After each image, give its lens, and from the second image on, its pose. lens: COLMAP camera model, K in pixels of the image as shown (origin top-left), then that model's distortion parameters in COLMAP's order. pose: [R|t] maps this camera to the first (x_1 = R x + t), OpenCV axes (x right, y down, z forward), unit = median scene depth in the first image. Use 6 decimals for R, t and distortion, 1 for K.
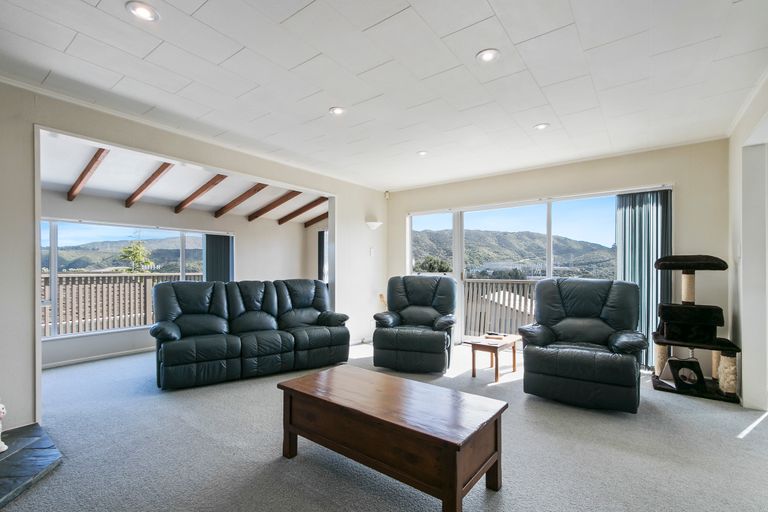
lens RADIAL K [[356.2, 0, 383.3], [0, 356.2, 269.7], [0, 0, 1]] dist [-0.000840, -0.000053]
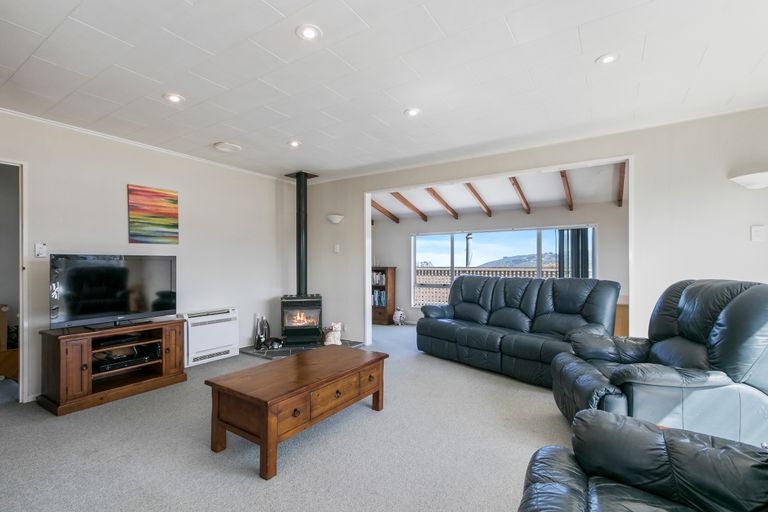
lens RADIAL K [[368.4, 0, 384.0], [0, 368.4, 256.0], [0, 0, 1]] dist [0.000631, 0.000024]
pose [[0.097222, -0.035874, -0.994616, 0.591125], [-0.004949, 0.999320, -0.036528, 0.011437], [0.995250, 0.008474, 0.096979, 0.534054]]
